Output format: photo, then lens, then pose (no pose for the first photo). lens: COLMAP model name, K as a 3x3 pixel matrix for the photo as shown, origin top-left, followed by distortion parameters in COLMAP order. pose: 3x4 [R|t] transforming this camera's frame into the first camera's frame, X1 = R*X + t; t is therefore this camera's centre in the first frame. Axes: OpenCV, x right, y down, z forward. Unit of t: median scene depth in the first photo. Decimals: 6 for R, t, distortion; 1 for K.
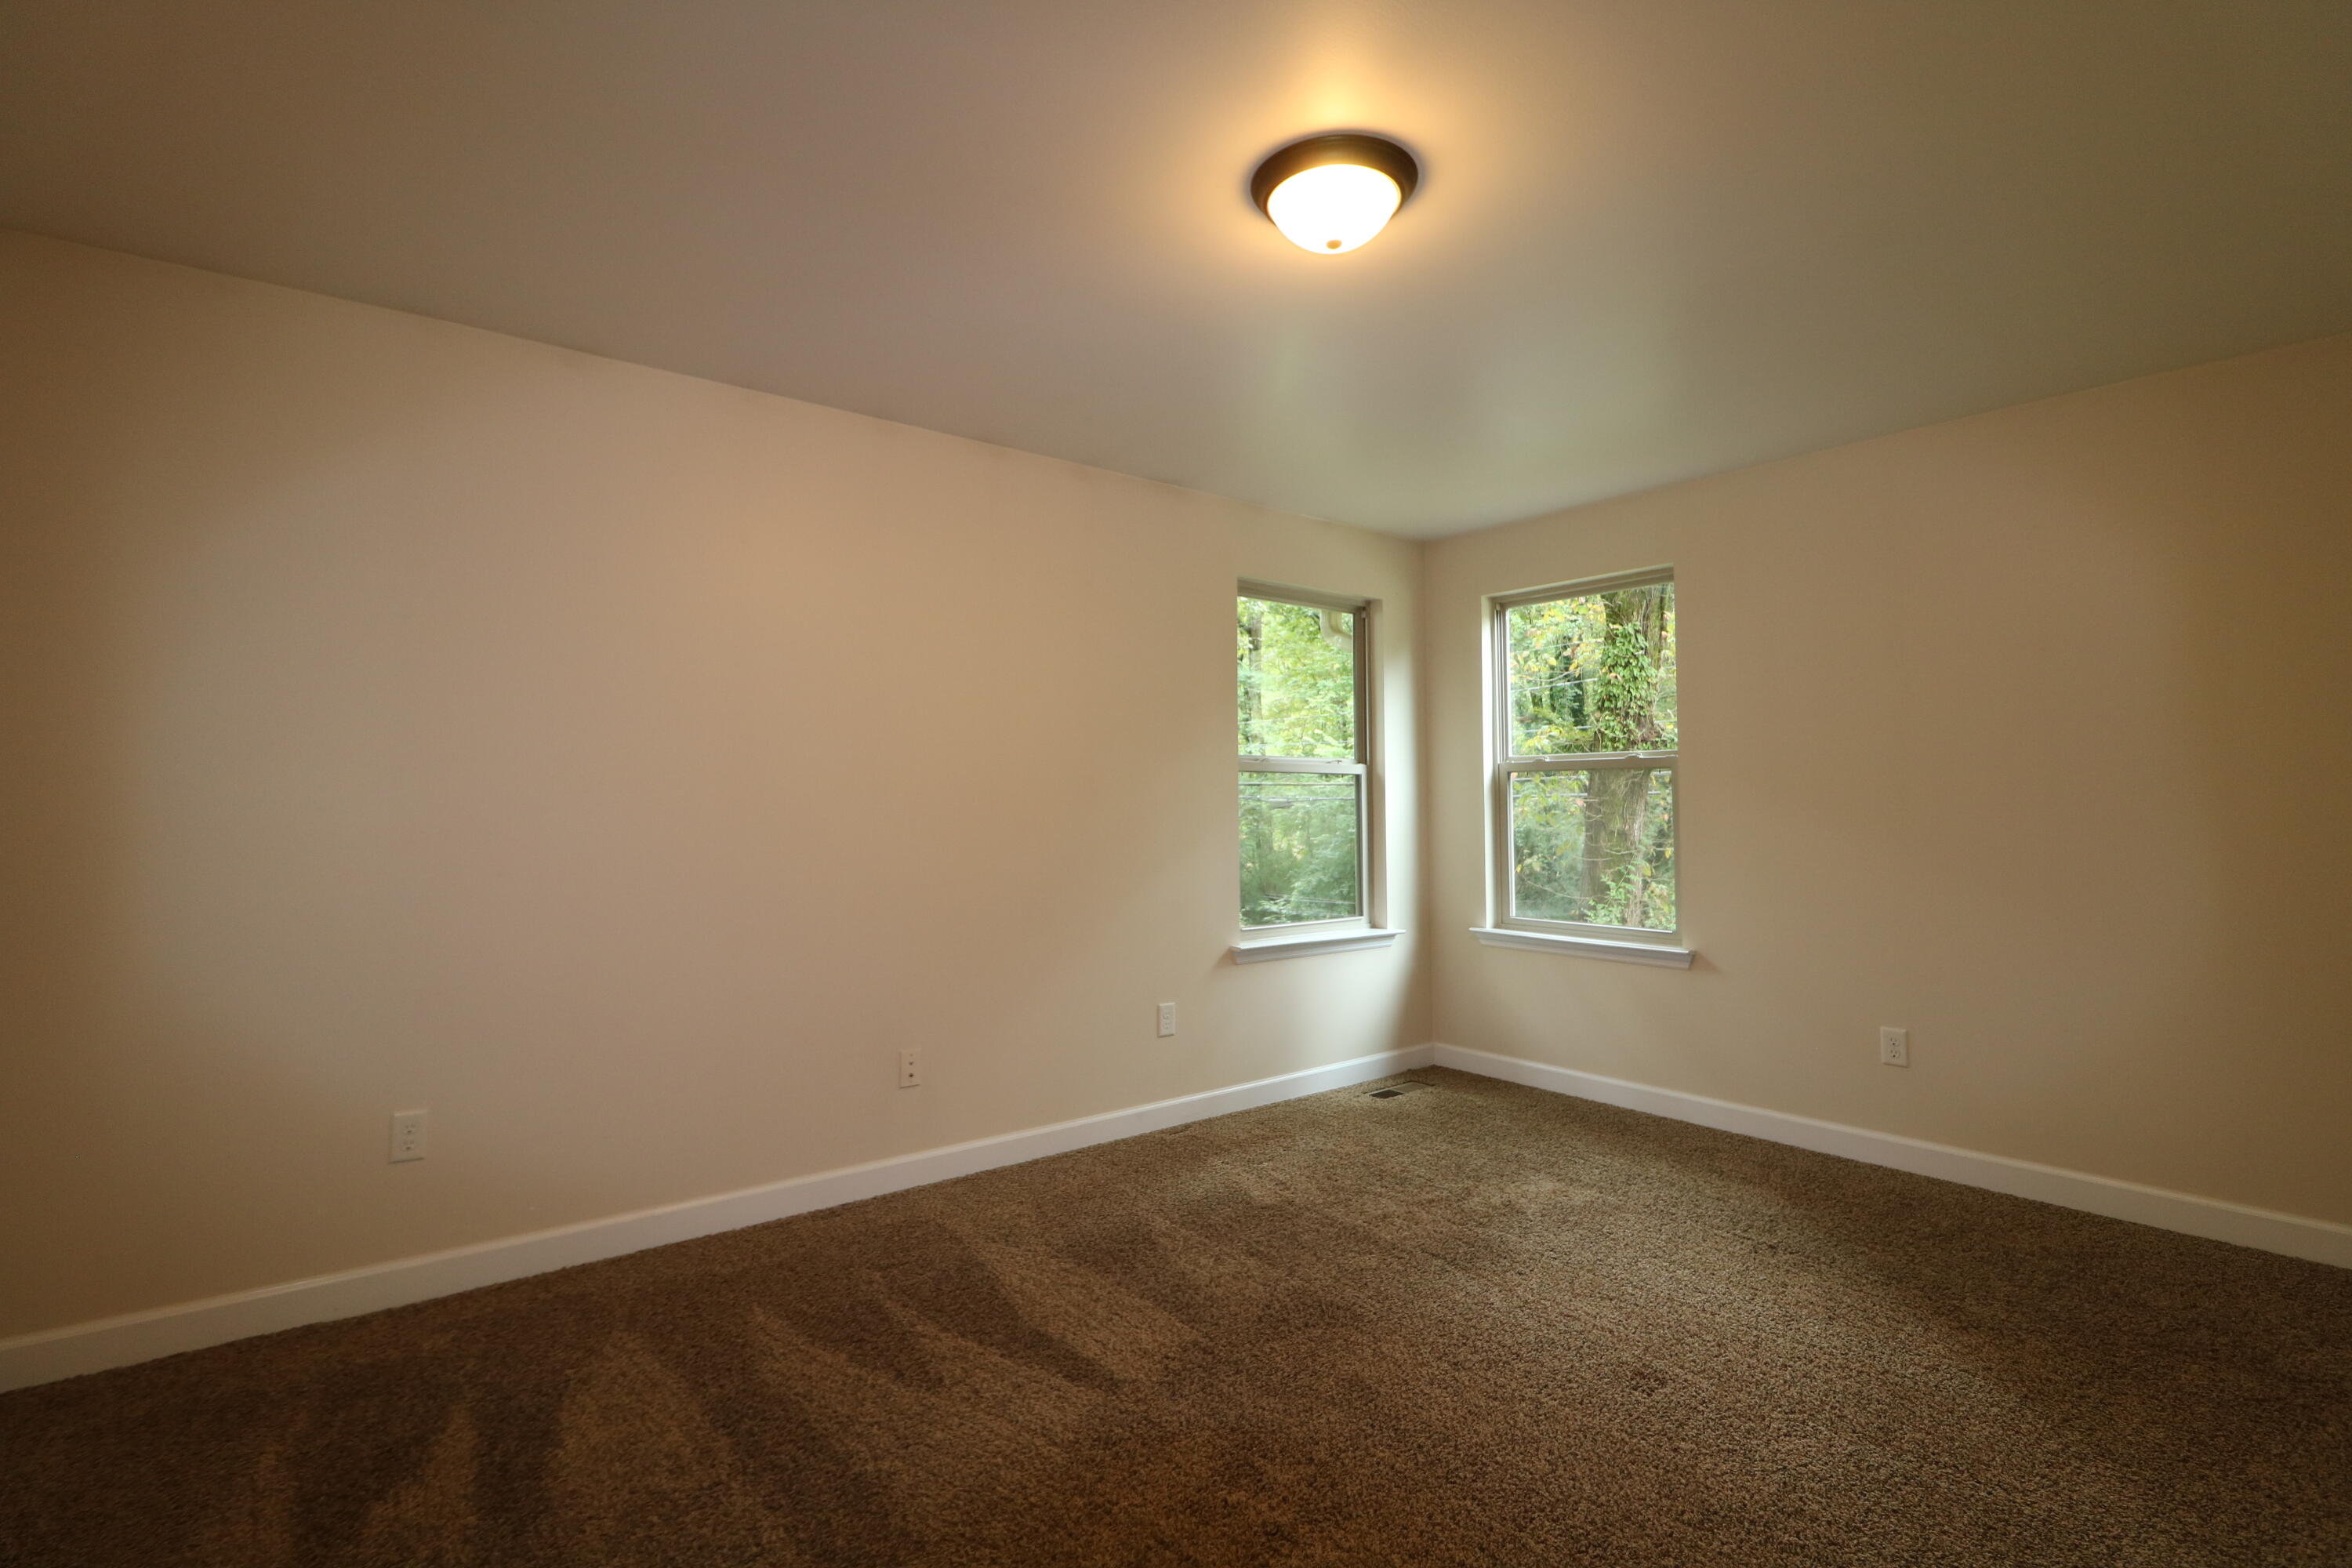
lens RADIAL K [[1106.2, 0, 1175.4], [0, 1106.2, 739.5], [0, 0, 1]] dist [-0.000420, -0.009979]
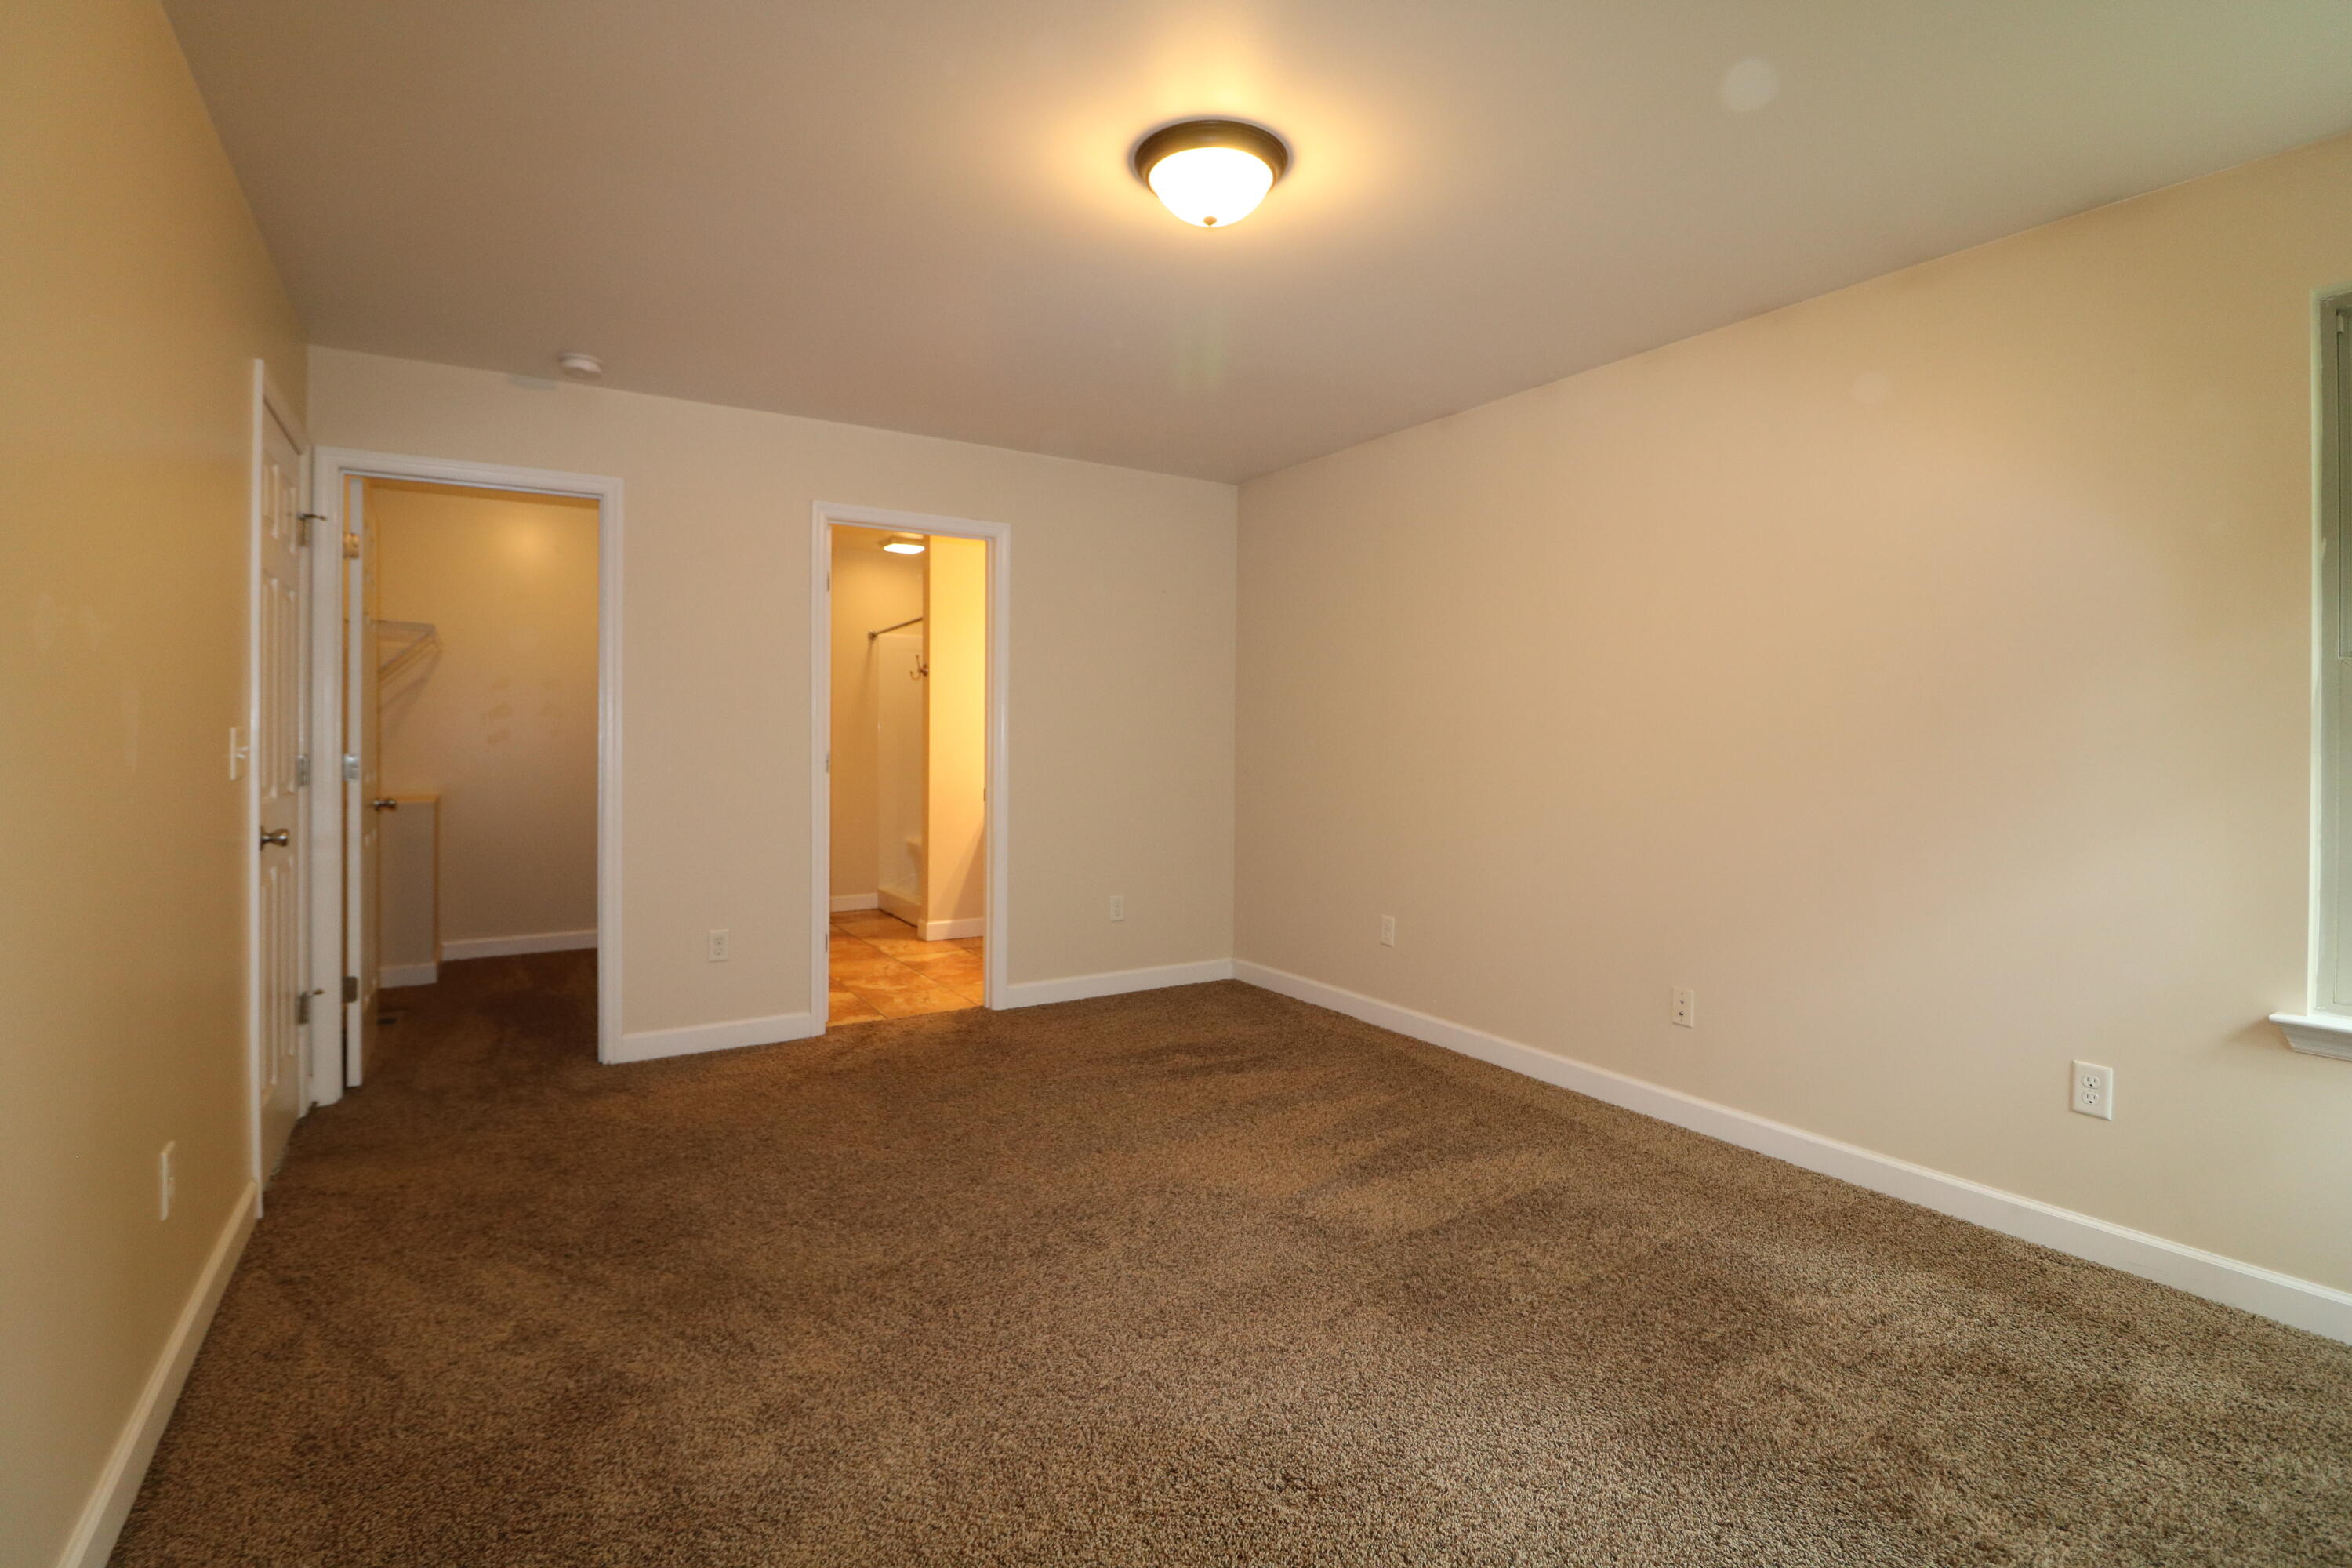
lens RADIAL K [[1106.2, 0, 1175.4], [0, 1106.2, 739.5], [0, 0, 1]] dist [-0.000420, -0.009979]
pose [[-0.115577, 0.001000, -0.993298, 0.812139], [0.042614, 0.999084, -0.003953, 0.048730], [0.992384, -0.042785, -0.115513, 0.706888]]
